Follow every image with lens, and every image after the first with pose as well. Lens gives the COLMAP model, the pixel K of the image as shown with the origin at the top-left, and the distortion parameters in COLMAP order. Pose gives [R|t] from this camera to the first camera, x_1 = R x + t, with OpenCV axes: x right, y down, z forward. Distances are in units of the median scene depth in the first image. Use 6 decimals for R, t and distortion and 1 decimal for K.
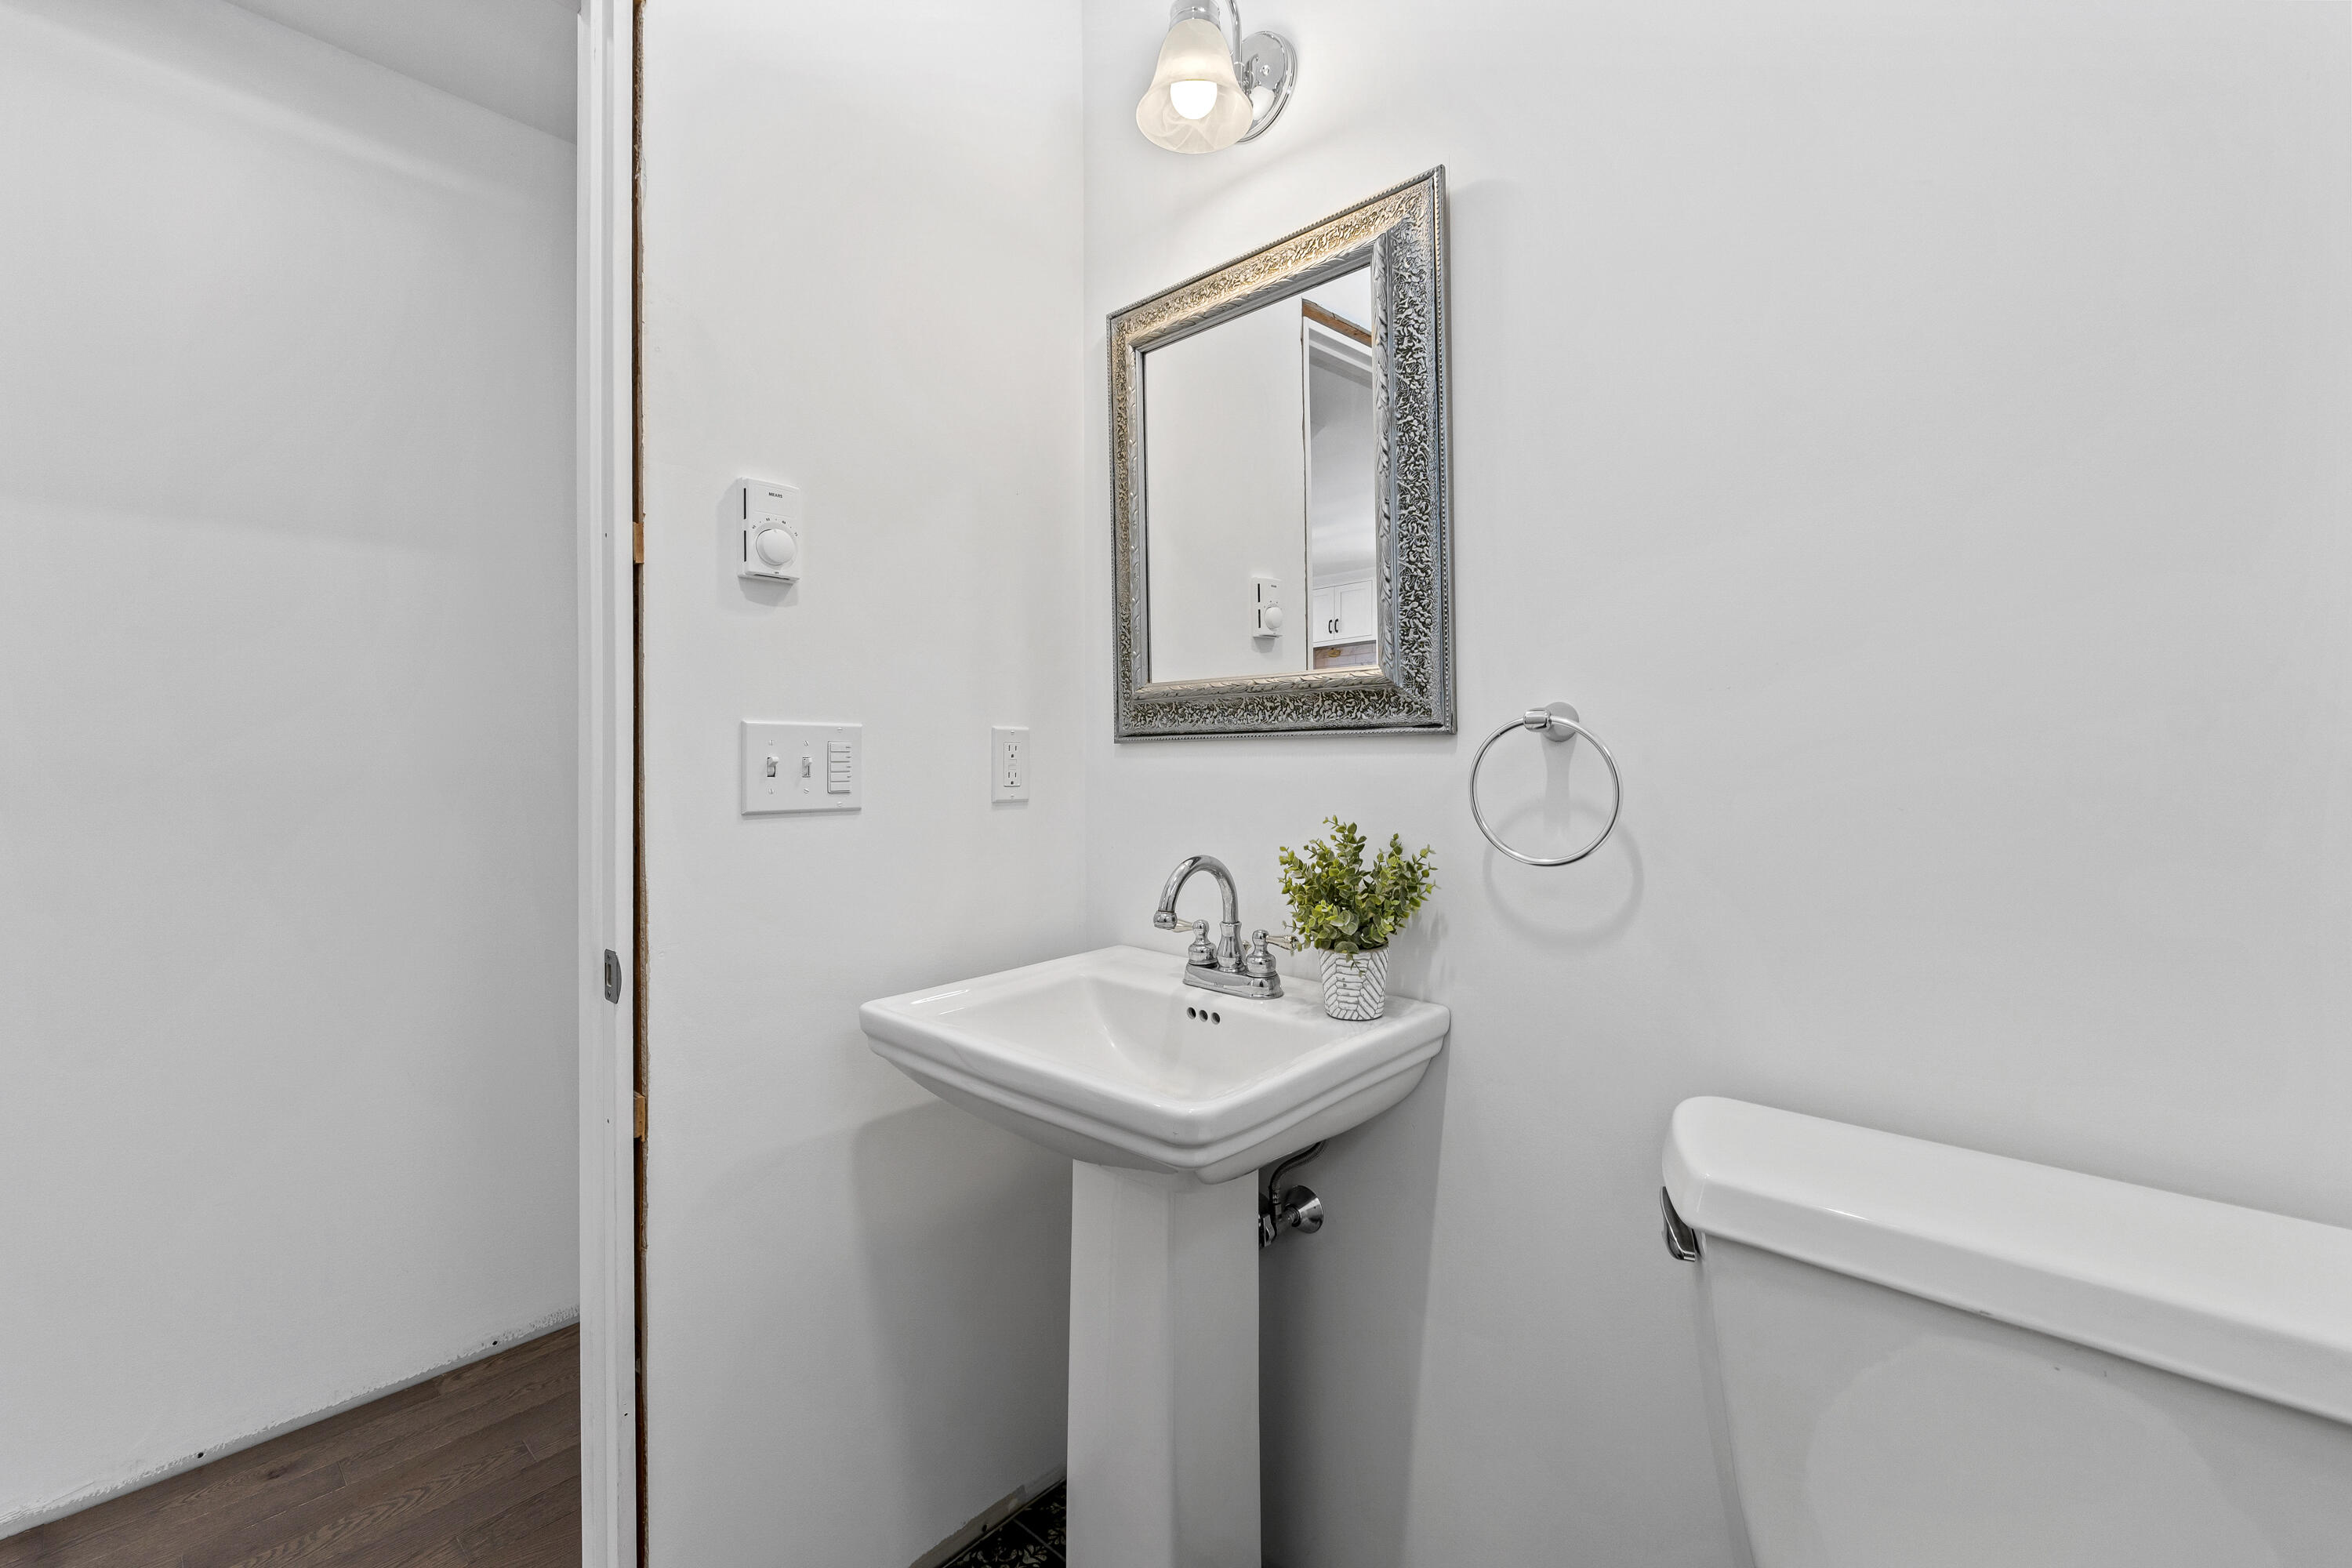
lens RADIAL K [[988.1, 0, 1175.4], [0, 988.1, 764.6], [0, 0, 1]] dist [-0.014078, 0.000764]
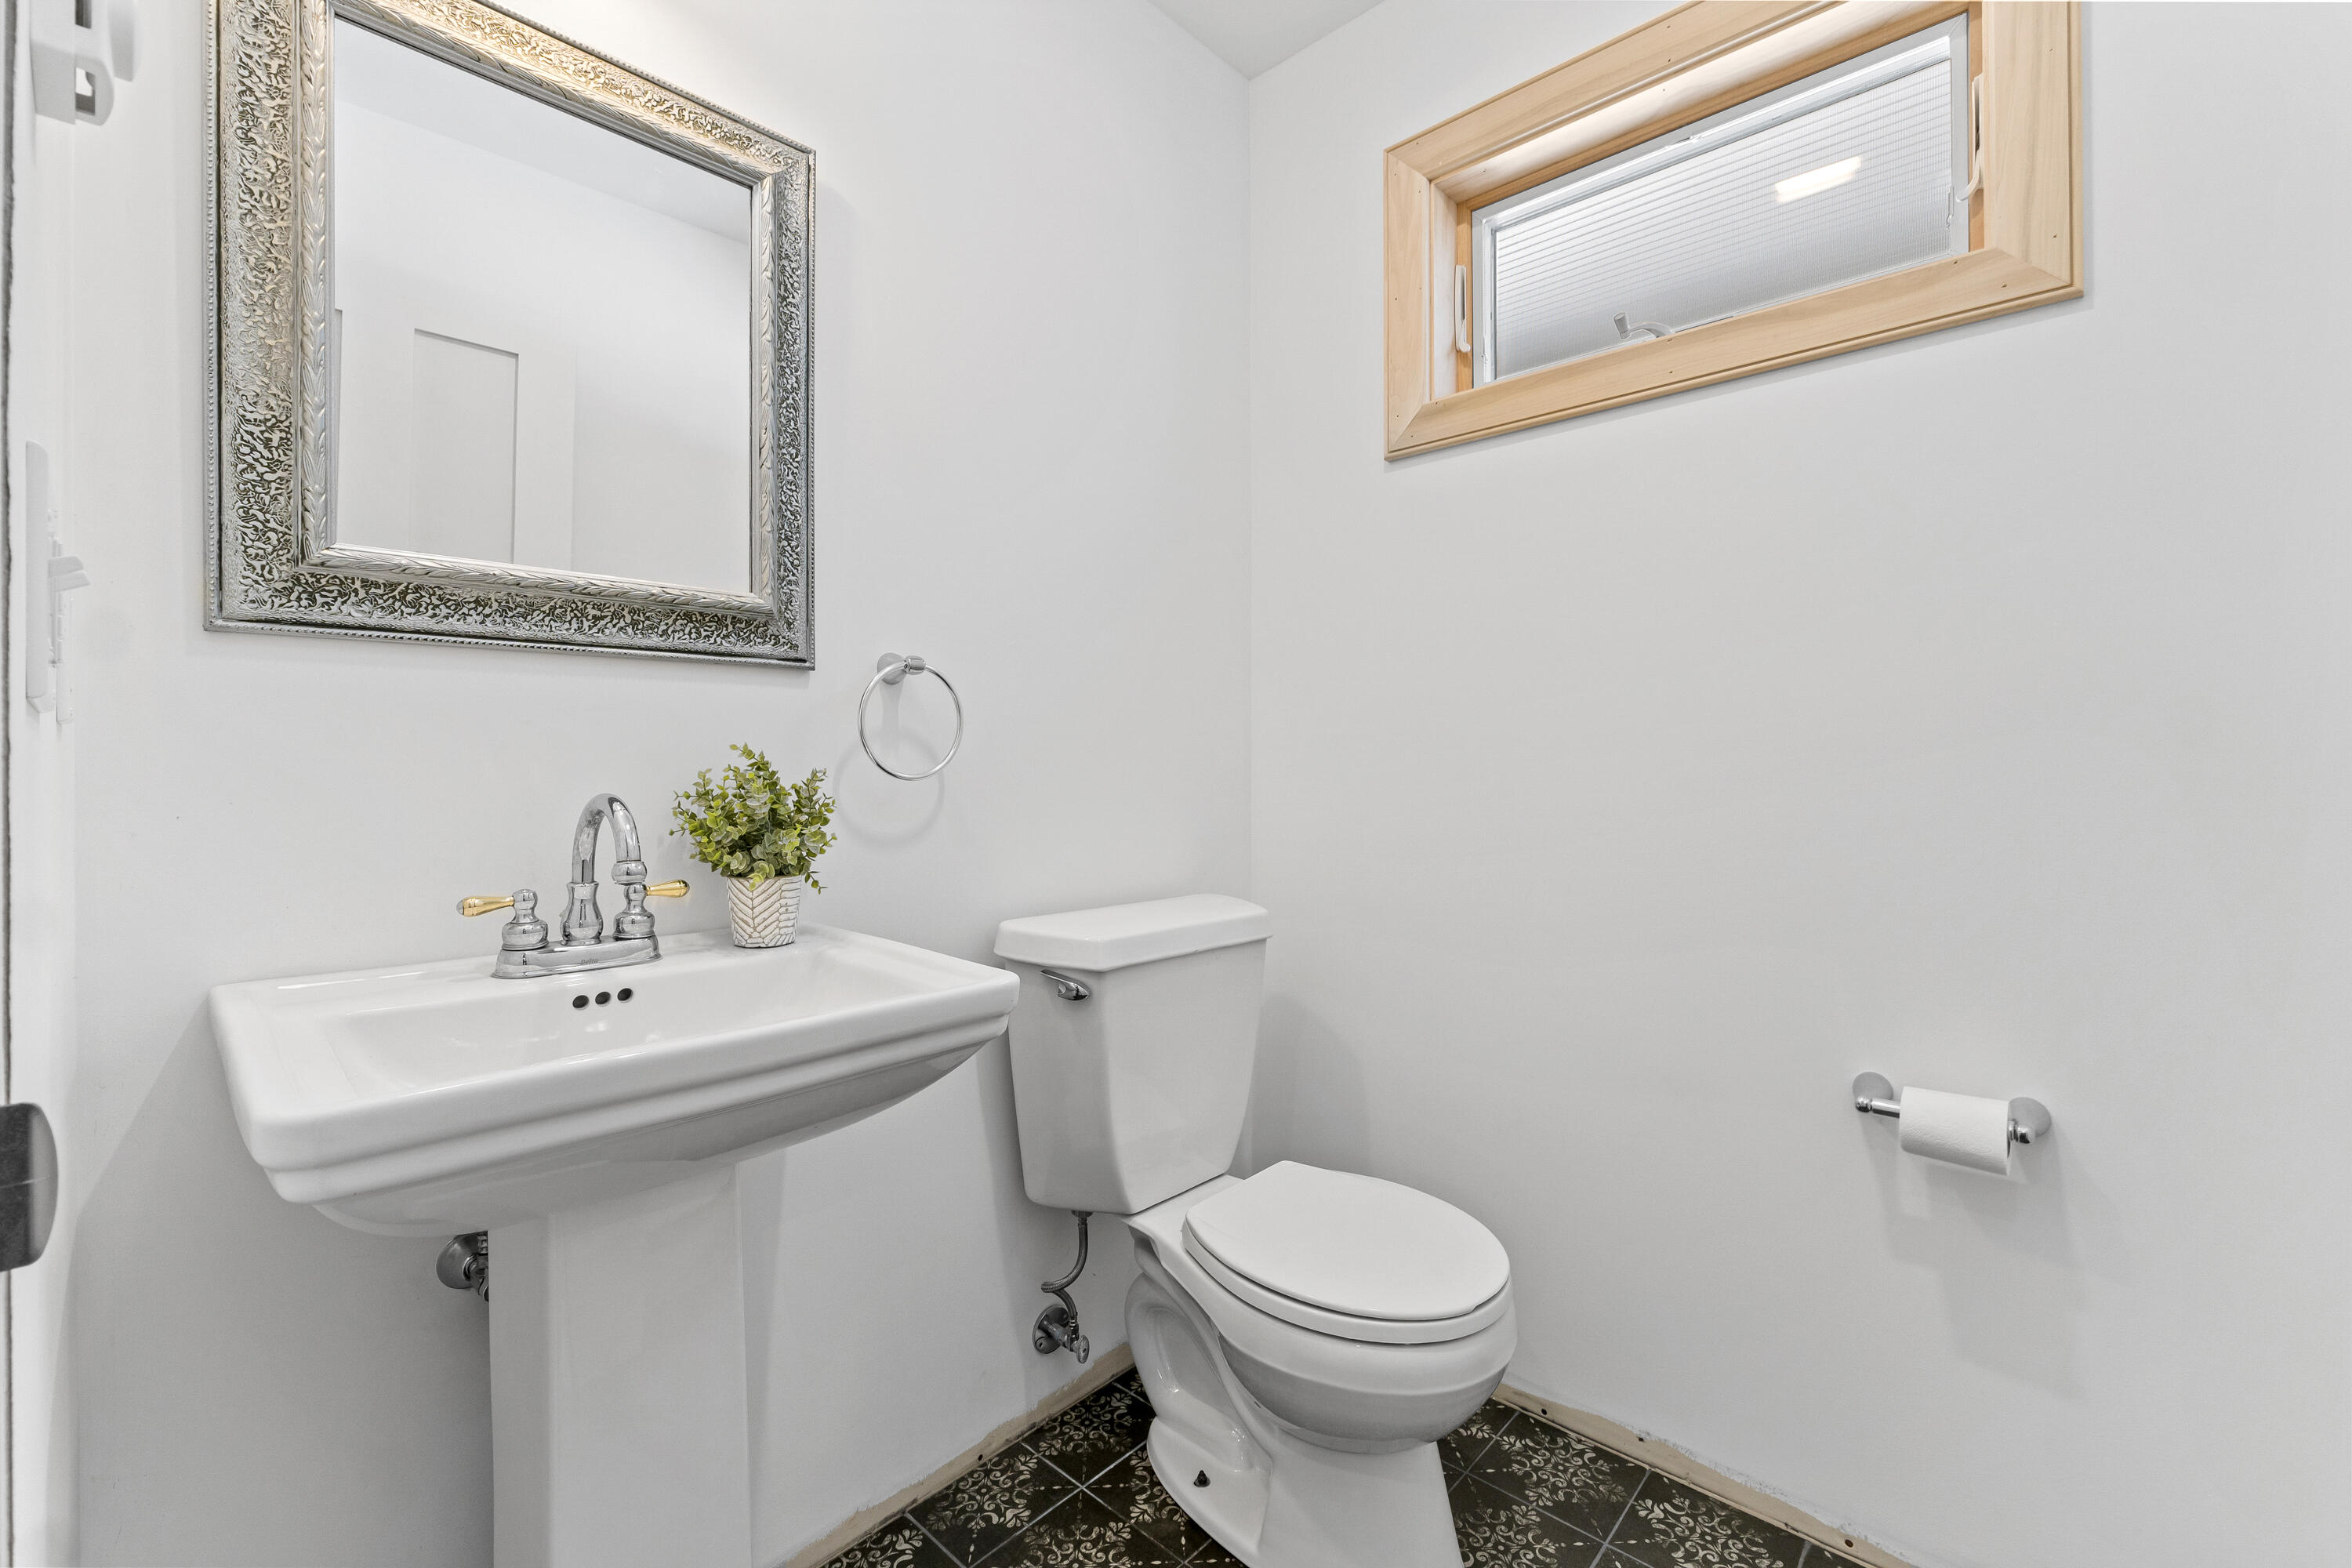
lens RADIAL K [[988.1, 0, 1174.8], [0, 988.1, 774.2], [0, 0, 1]] dist [-0.014078, 0.000764]
pose [[0.005465, -0.004281, 0.999976, -0.768056], [0.011972, 0.999919, 0.004215, 0.080427], [-0.999913, 0.011949, 0.005516, 0.557092]]
